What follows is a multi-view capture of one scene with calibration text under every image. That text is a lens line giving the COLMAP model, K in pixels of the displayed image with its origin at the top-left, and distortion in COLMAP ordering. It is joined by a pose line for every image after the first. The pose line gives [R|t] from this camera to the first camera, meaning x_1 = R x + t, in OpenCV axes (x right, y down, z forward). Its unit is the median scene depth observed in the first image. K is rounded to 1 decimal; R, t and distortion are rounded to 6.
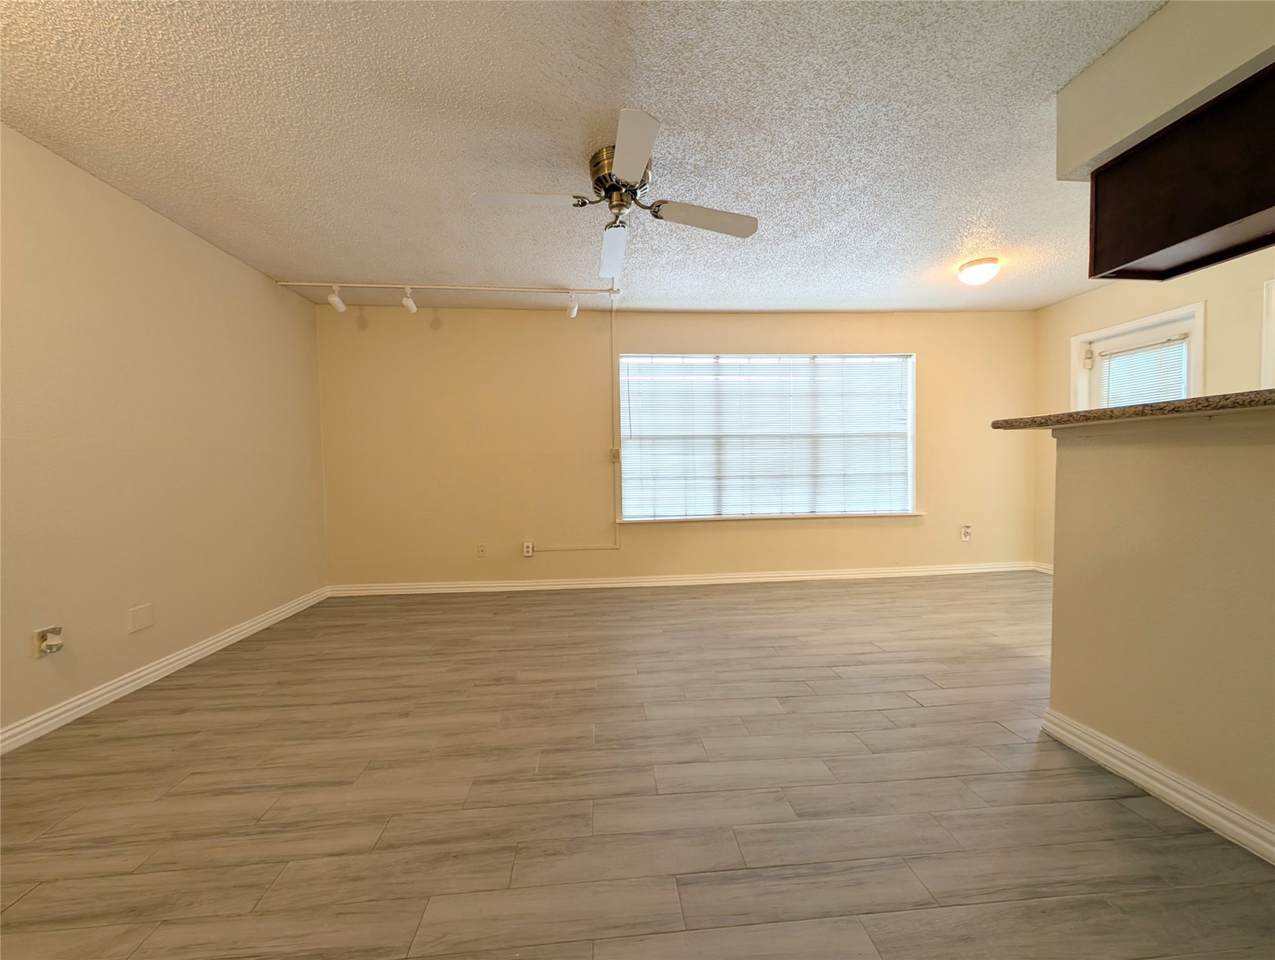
lens RADIAL K [[478.8, 0, 637.3], [0, 478.8, 484.2], [0, 0, 1]] dist [0.001080, -0.000434]
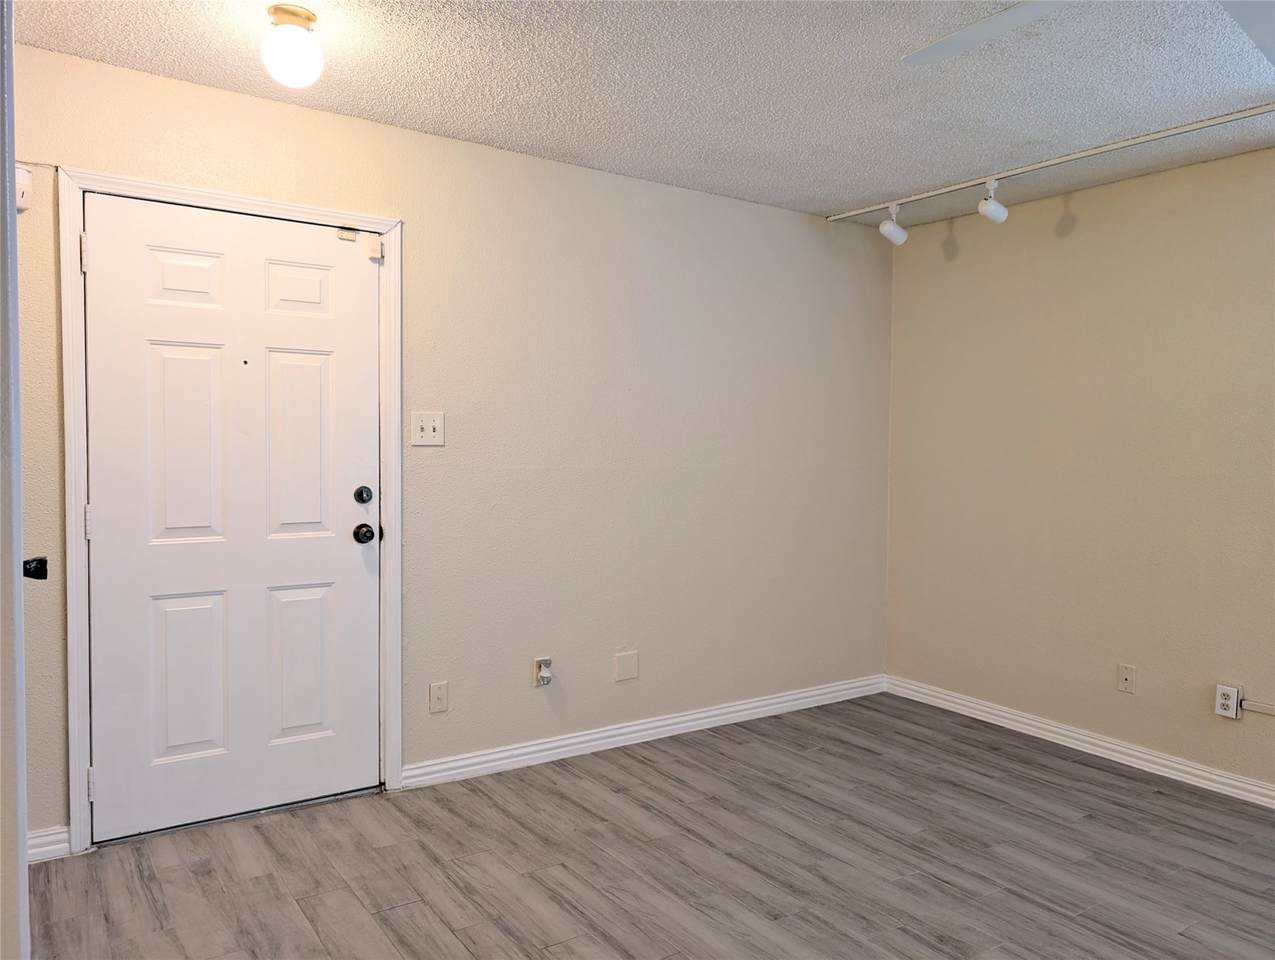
lens RADIAL K [[918.9, 0, 637.5], [0, 918.9, 480.0], [0, 0, 1]] dist [0.012522, 0.003299]
pose [[0.494504, 0.055657, -0.867392, 0.266172], [-0.053330, 0.998010, 0.033634, -0.076854], [0.867538, 0.029626, 0.496488, 0.121472]]
